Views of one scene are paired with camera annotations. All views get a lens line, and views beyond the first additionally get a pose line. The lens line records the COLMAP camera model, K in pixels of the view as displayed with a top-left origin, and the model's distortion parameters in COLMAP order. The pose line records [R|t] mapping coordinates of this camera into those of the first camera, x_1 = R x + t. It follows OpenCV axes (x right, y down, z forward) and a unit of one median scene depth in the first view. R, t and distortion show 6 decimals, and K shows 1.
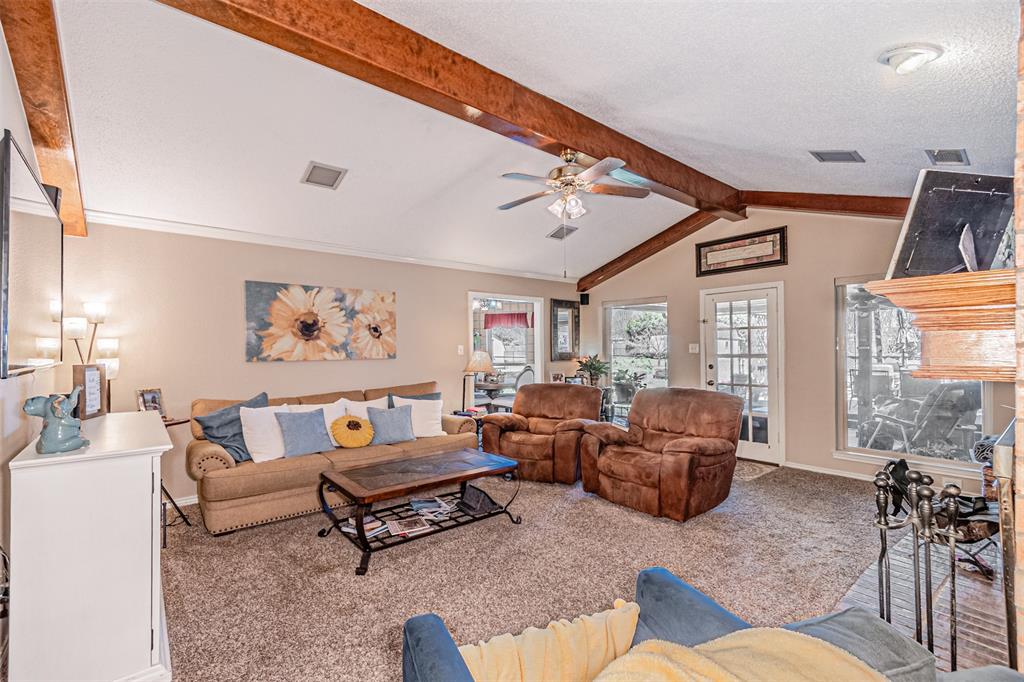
lens RADIAL K [[449.2, 0, 497.7], [0, 449.2, 350.5], [0, 0, 1]] dist [0.008068, -0.000146]
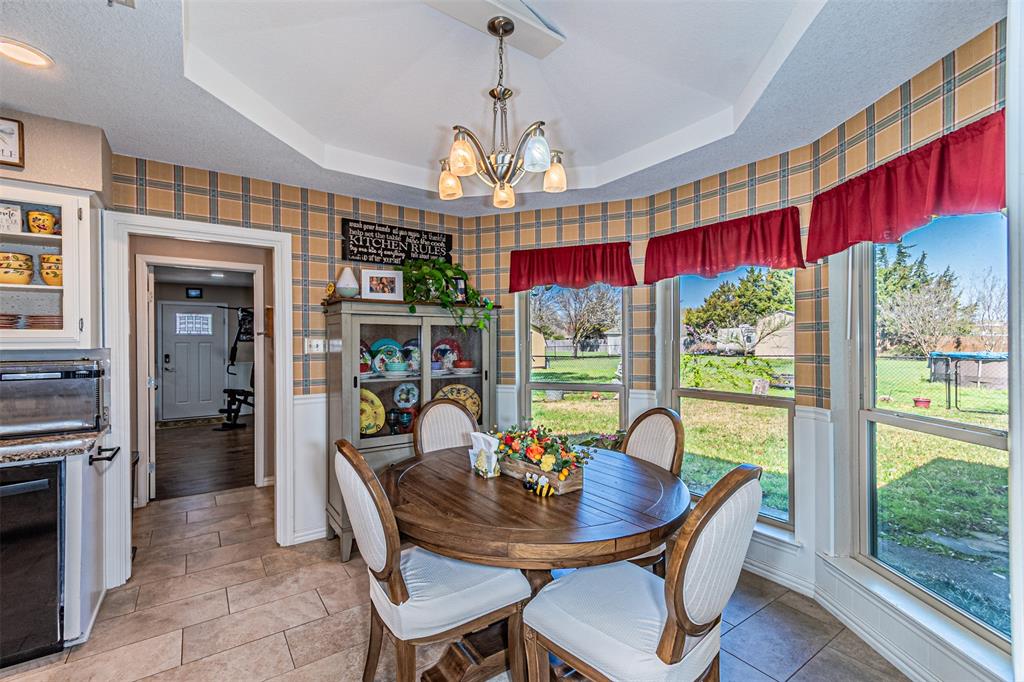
lens RADIAL K [[449.8, 0, 497.3], [0, 449.8, 344.3], [0, 0, 1]] dist [0.003979, -0.000166]
pose [[0.996205, 0.004199, -0.086936, -0.007697], [-0.004278, 0.999991, -0.000722, -0.004784], [0.086932, 0.001092, 0.996214, 0.620917]]
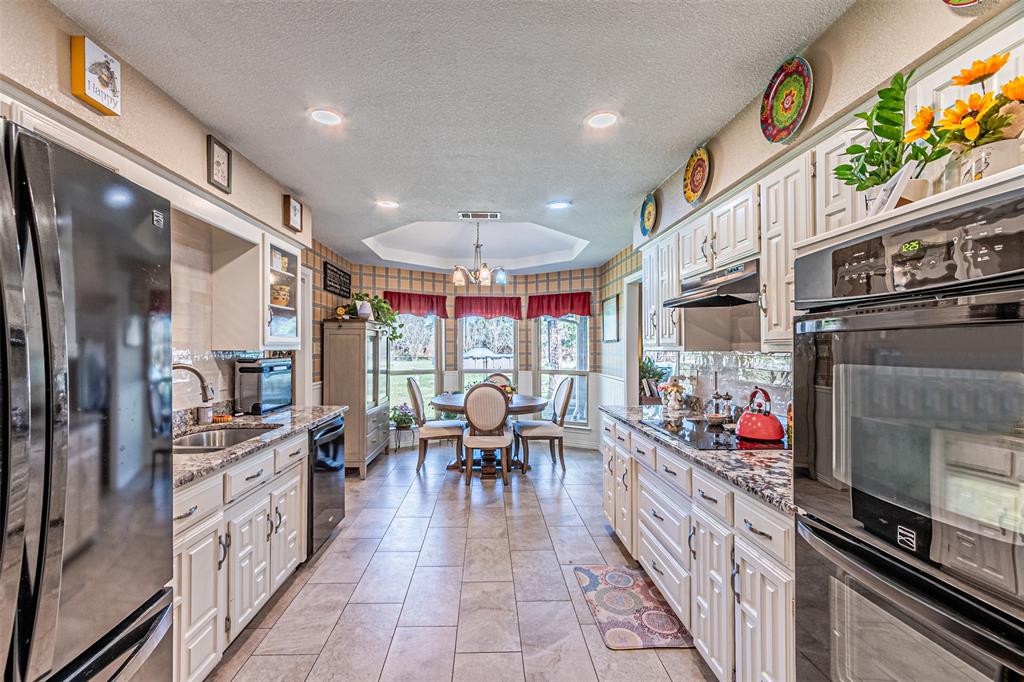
lens RADIAL K [[451.0, 0, 498.2], [0, 451.0, 346.5], [0, 0, 1]] dist [0.015784, -0.011150]
pose [[0.613831, 0.009347, 0.789382, -0.411839], [-0.000998, 0.999938, -0.011064, -0.000541], [-0.789437, 0.006003, 0.613803, 0.498217]]
